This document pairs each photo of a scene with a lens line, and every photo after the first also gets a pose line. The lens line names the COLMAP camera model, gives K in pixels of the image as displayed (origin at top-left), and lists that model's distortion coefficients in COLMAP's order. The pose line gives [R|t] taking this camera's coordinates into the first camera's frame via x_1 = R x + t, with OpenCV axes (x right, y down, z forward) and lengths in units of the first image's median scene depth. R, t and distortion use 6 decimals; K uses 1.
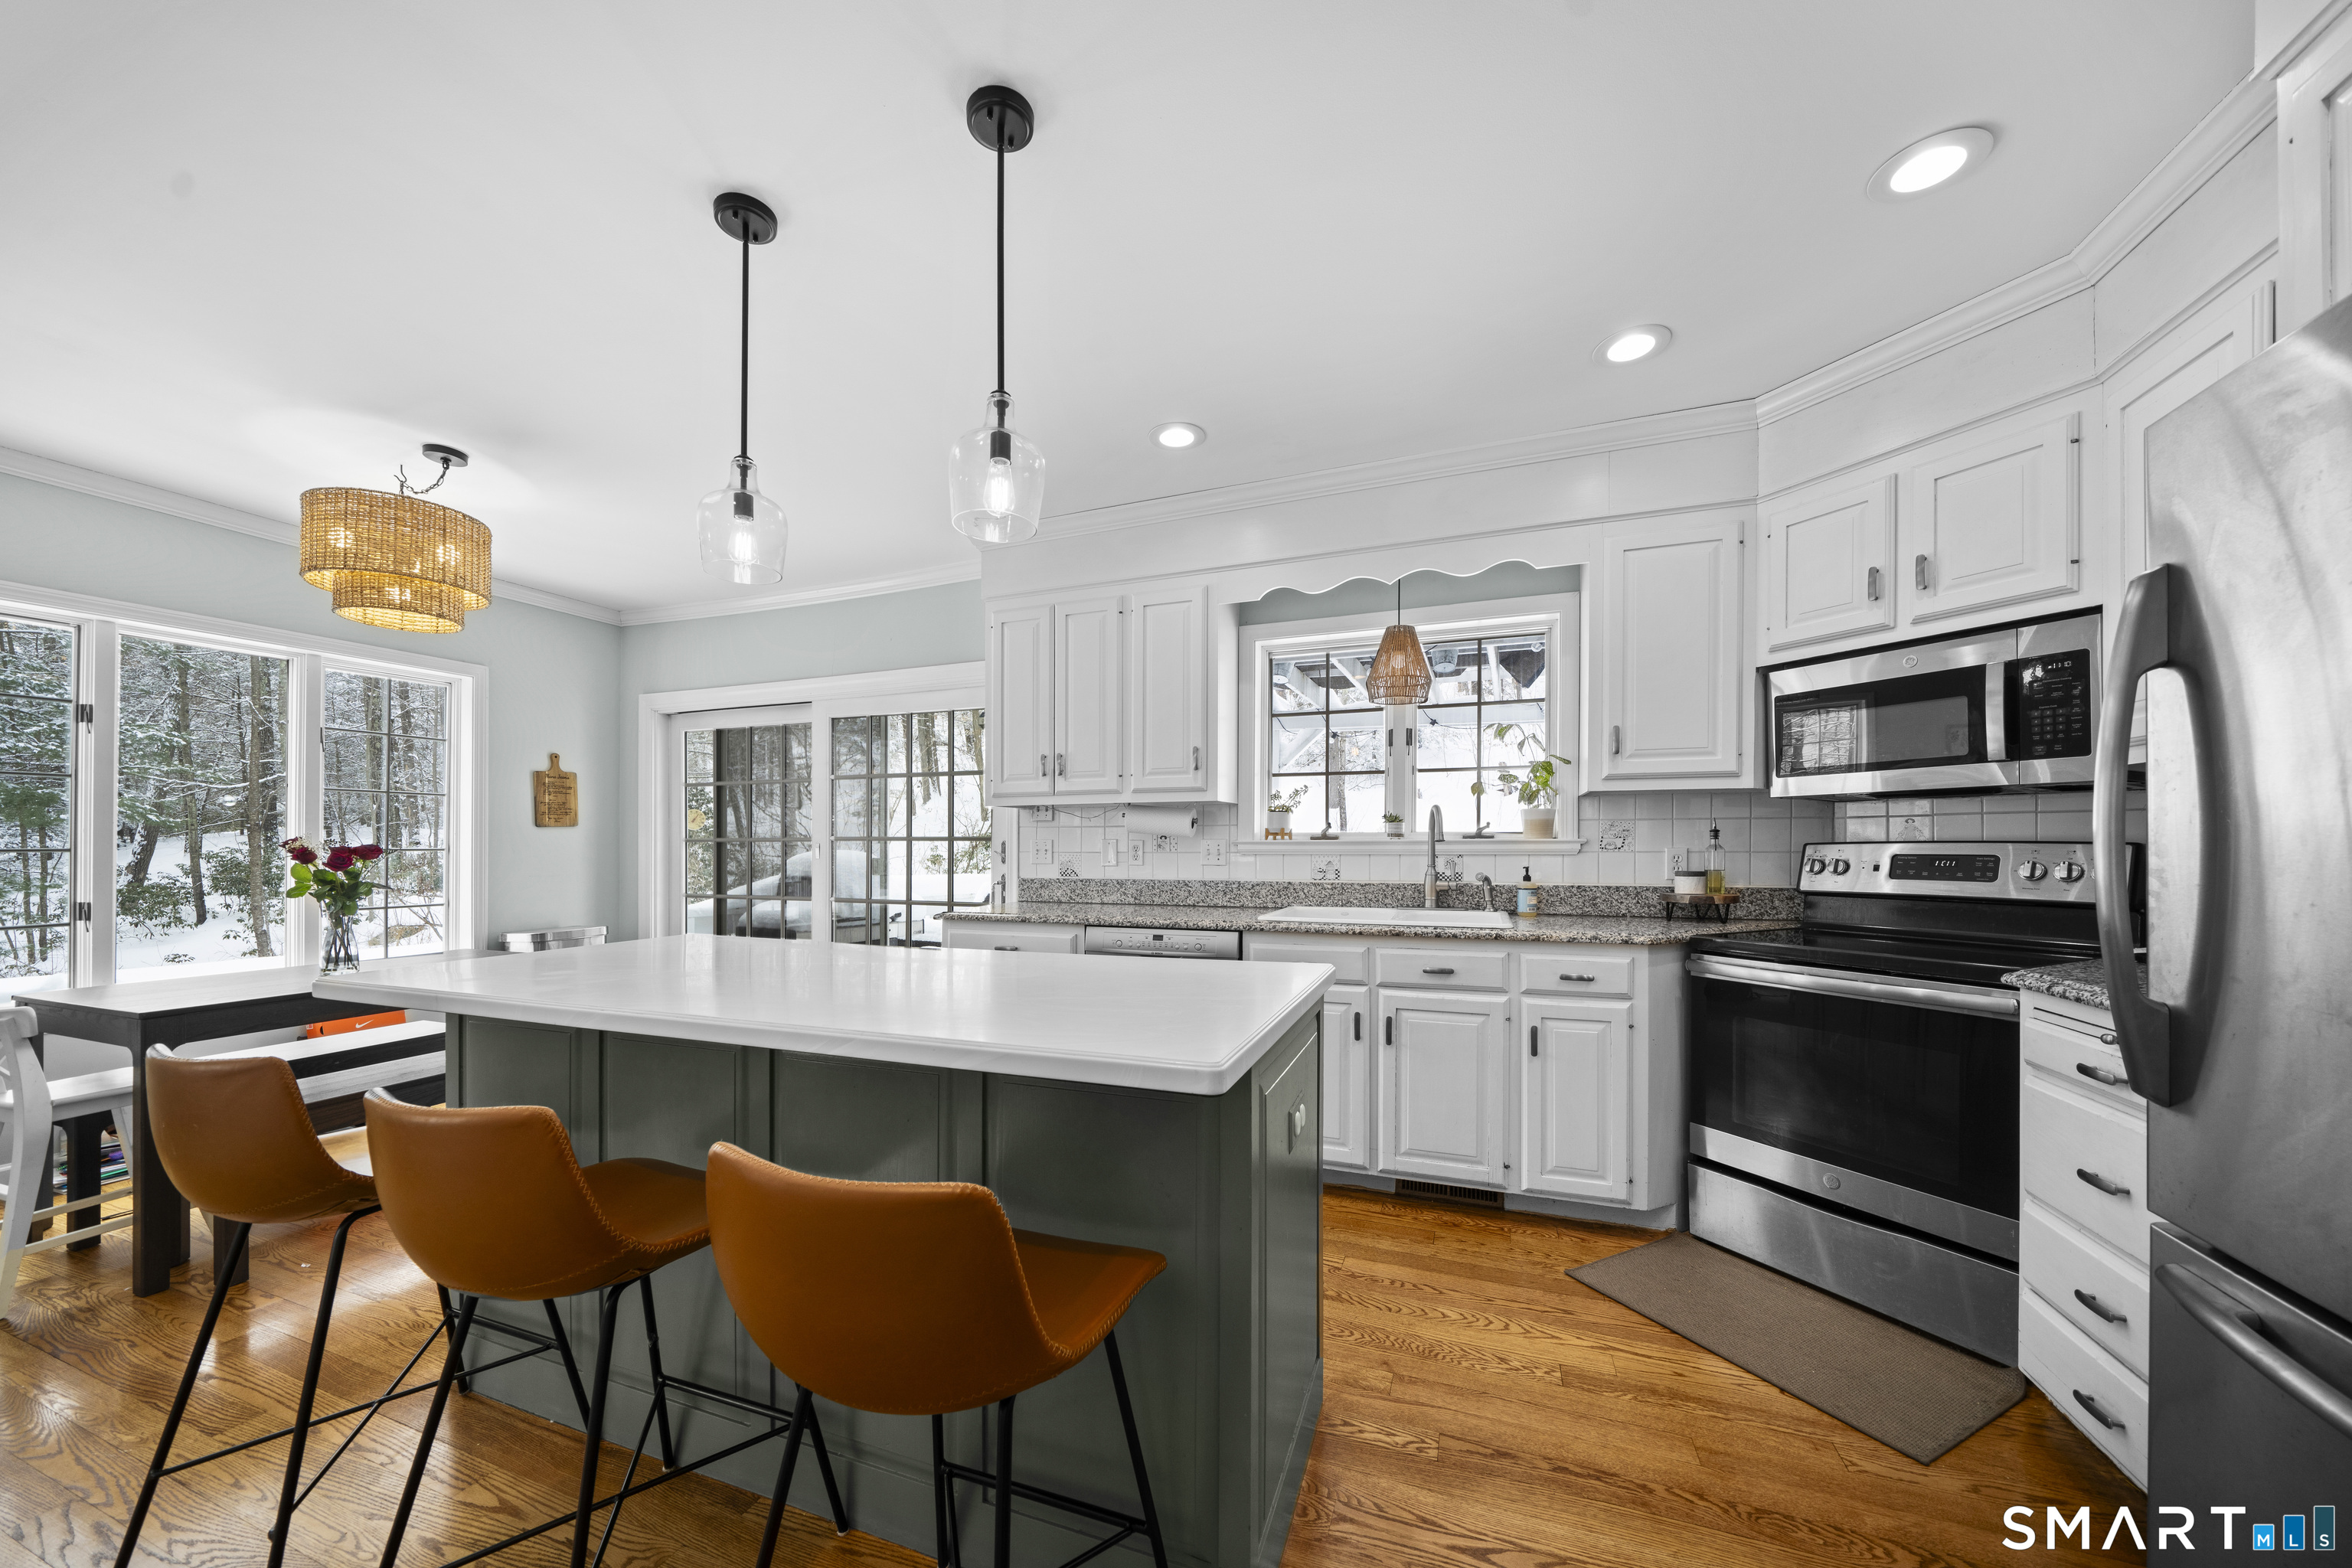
lens RADIAL K [[823.4, 0, 1162.6], [0, 823.4, 840.3], [0, 0, 1]] dist [-0.001634, -0.000044]
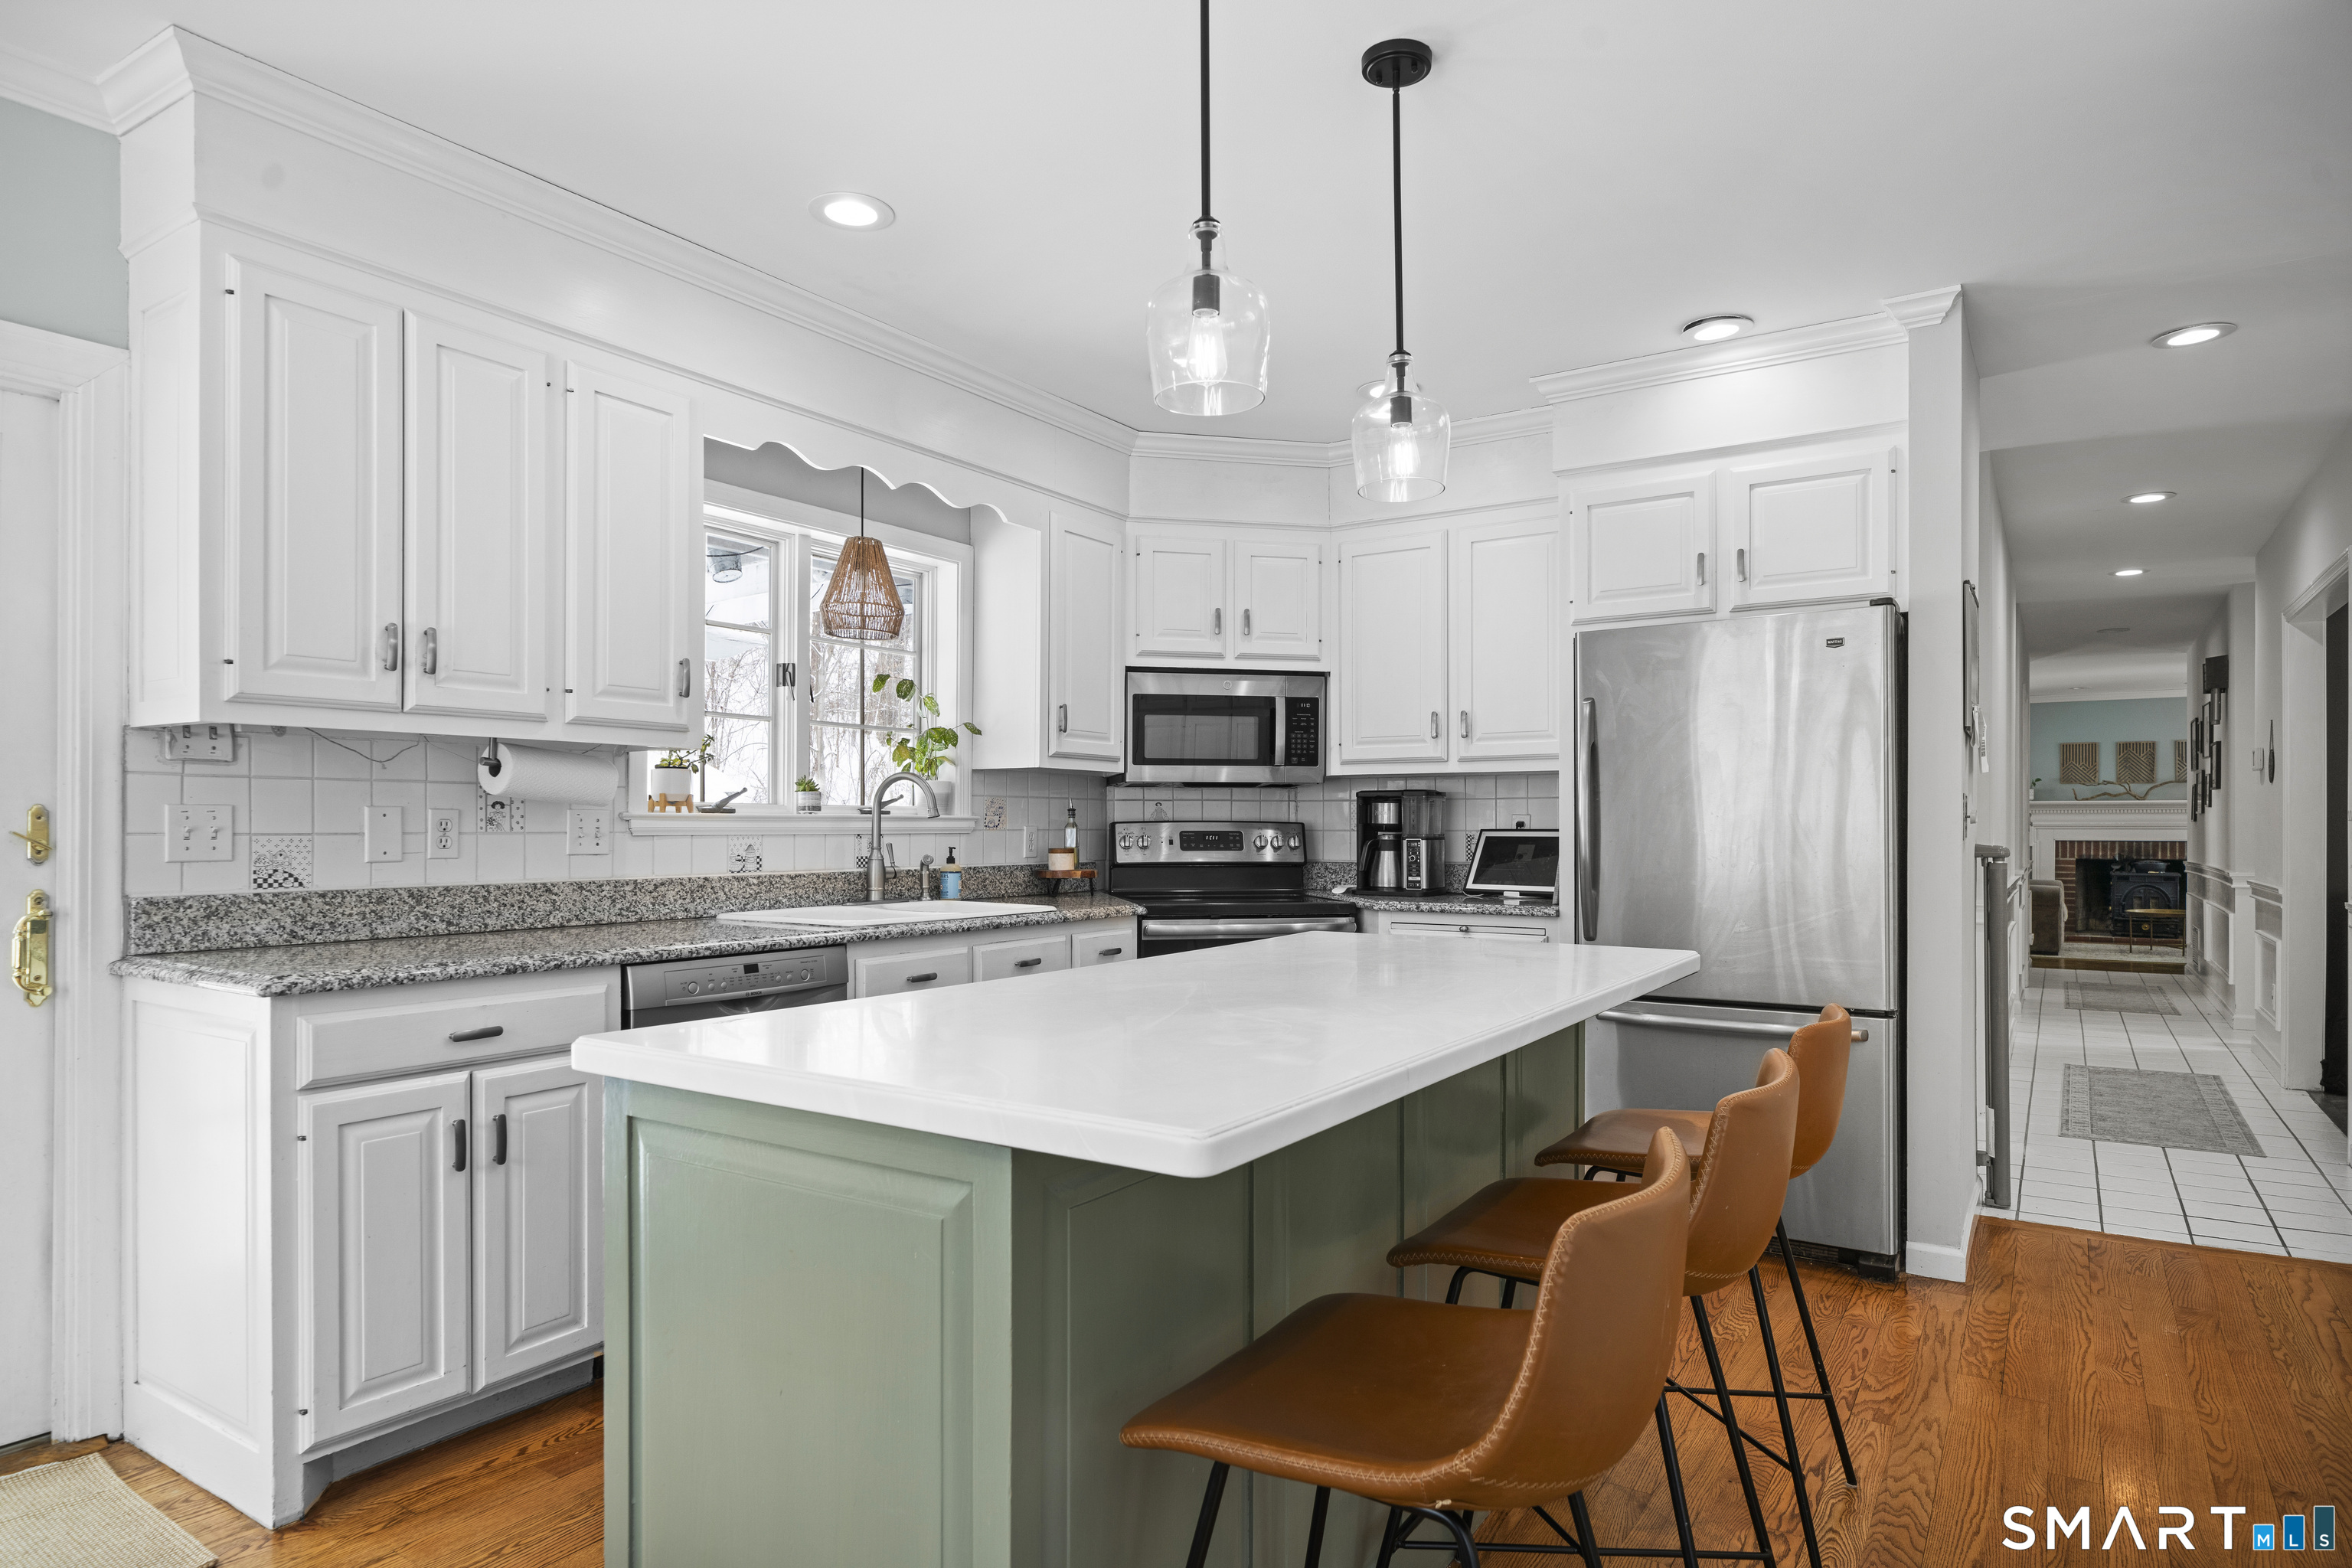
lens RADIAL K [[1347.1, 0, 1176.1], [0, 1347.1, 822.8], [0, 0, 1]] dist [-0.002690, -0.000532]
pose [[0.213956, 0.003996, 0.976835, -0.938420], [-0.008750, 0.999959, -0.002174, 0.007551], [-0.976804, -0.008082, 0.213982, 0.471324]]
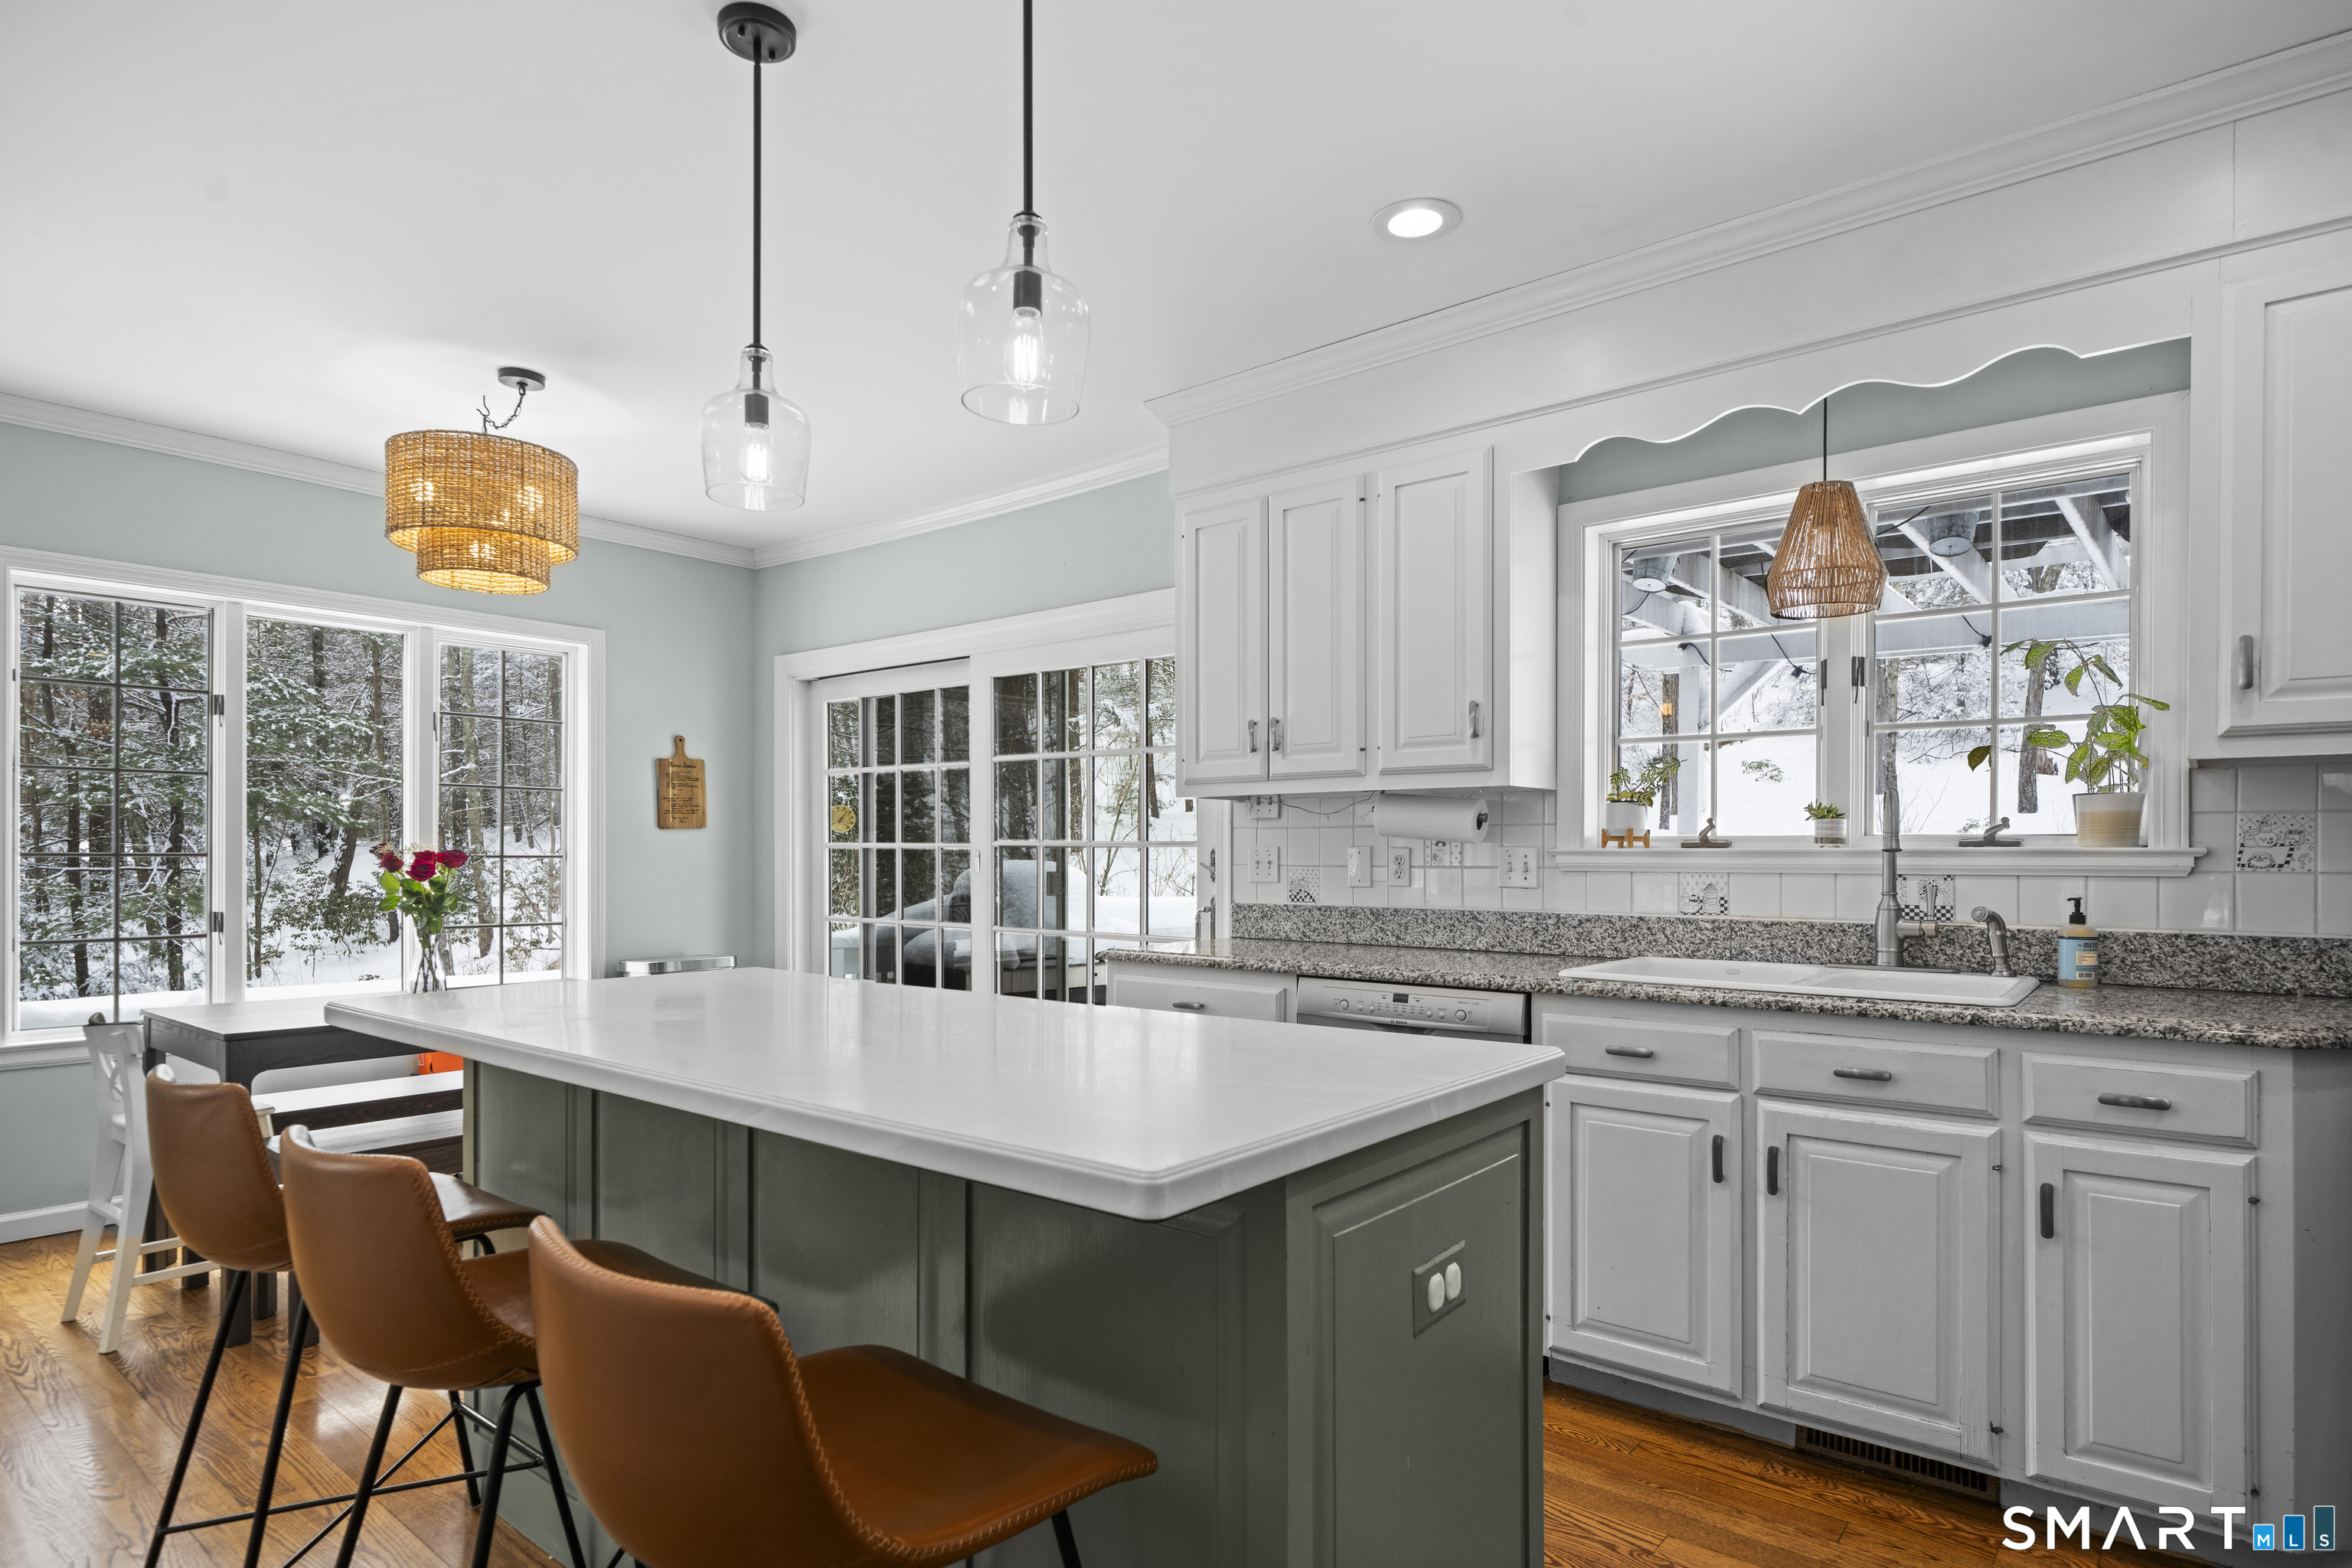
lens RADIAL K [[1251.8, 0, 1168.2], [0, 1251.8, 852.0], [0, 0, 1]] dist [0.006355, 0.000285]
pose [[0.949069, 0.004197, -0.315041, 0.132006], [-0.003095, 0.999987, 0.003997, -0.000097], [0.315053, -0.002819, 0.949070, 0.006378]]
